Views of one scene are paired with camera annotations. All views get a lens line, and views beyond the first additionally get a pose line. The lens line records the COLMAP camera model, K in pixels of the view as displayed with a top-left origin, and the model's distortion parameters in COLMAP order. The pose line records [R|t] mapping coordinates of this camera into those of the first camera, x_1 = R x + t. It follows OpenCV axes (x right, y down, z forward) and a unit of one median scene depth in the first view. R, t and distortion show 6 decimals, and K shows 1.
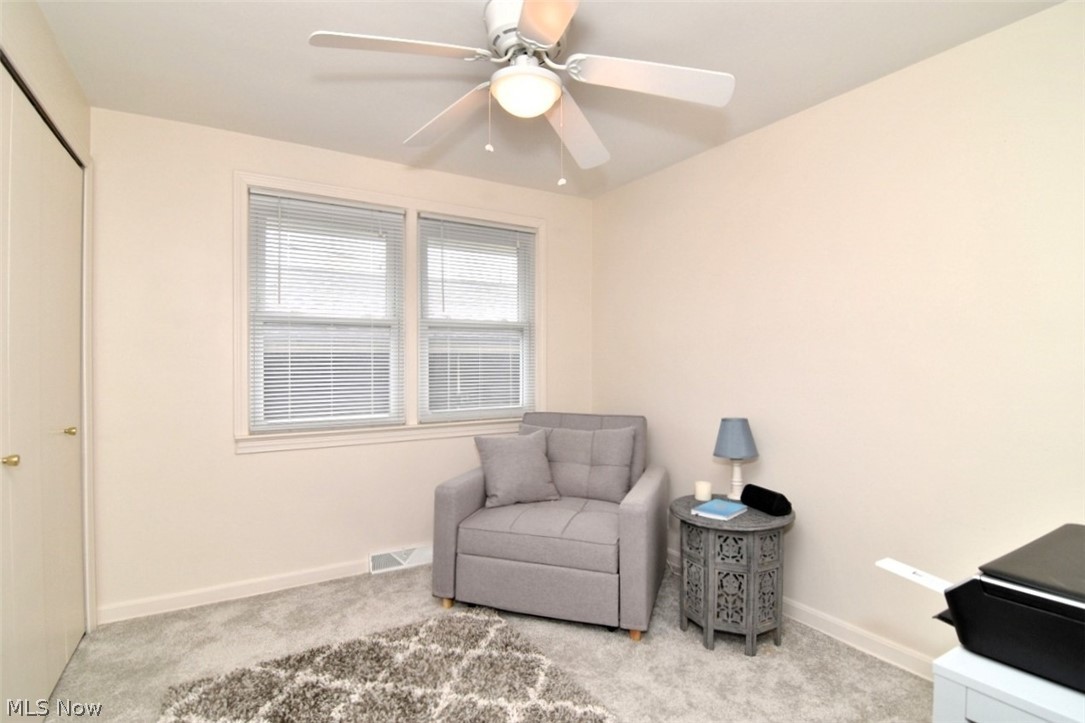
lens RADIAL K [[503.3, 0, 542.5], [0, 503.3, 361.5], [0, 0, 1]] dist [0.001385, -0.010254]
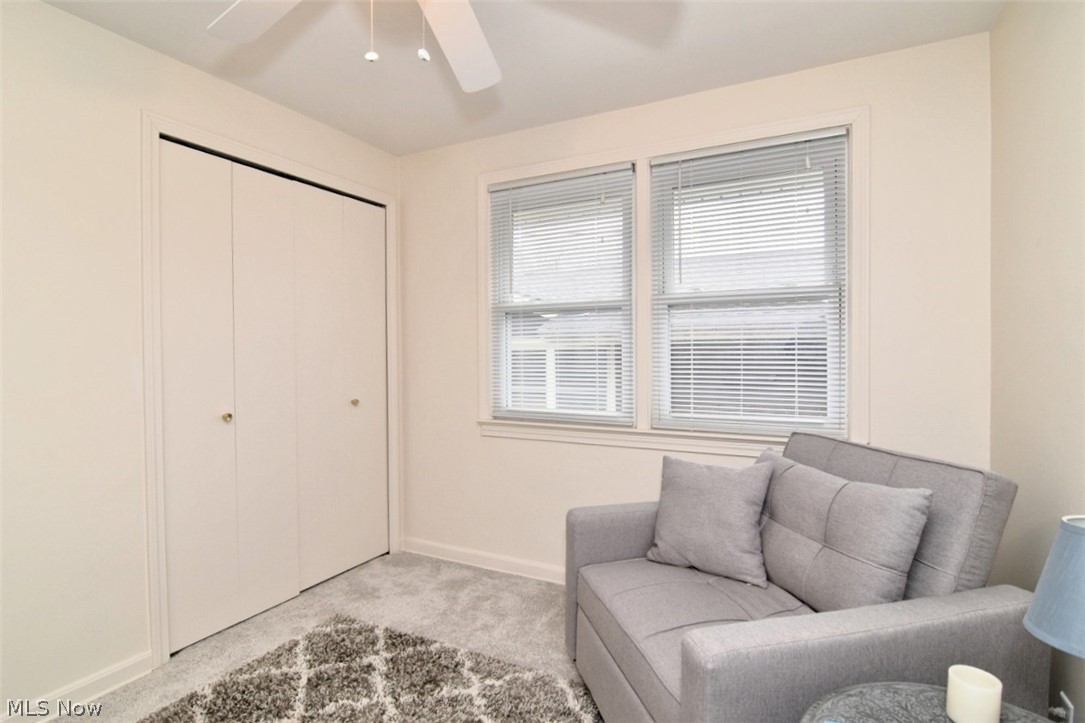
lens RADIAL K [[526.2, 0, 554.1], [0, 526.2, 360.9], [0, 0, 1]] dist [0.000903, -0.012239]
pose [[0.560502, 0.013449, -0.828044, 0.549774], [0.002599, 0.999835, 0.017999, 0.002786], [0.828149, -0.012241, 0.560374, 0.638216]]
